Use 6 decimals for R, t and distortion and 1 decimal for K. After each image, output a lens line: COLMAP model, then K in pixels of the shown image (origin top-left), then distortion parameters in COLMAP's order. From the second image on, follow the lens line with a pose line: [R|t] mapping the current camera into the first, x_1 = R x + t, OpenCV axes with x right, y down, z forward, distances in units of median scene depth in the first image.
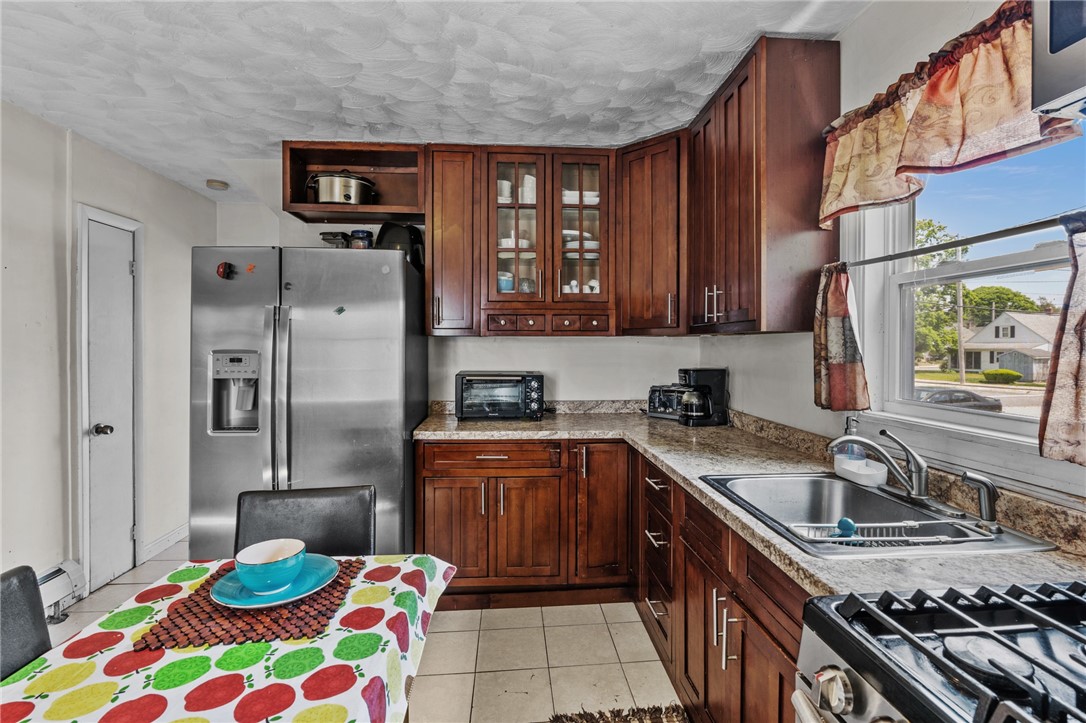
lens RADIAL K [[485.3, 0, 536.0], [0, 485.3, 345.9], [0, 0, 1]] dist [-0.000836, 0.000554]
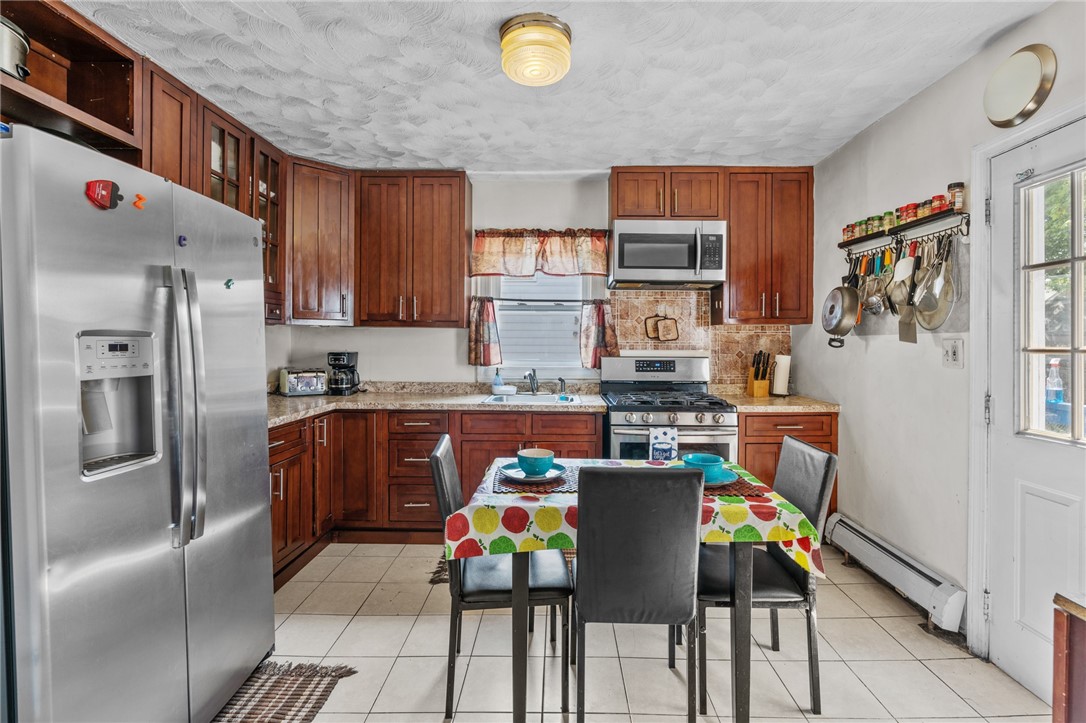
lens RADIAL K [[485.3, 0, 536.0], [0, 485.3, 345.9], [0, 0, 1]] dist [-0.000836, 0.000554]
pose [[0.127076, -0.007811, 0.991862, -1.144180], [-0.003152, 0.999961, 0.008278, 0.020760], [-0.991888, -0.004178, 0.127046, 0.404170]]
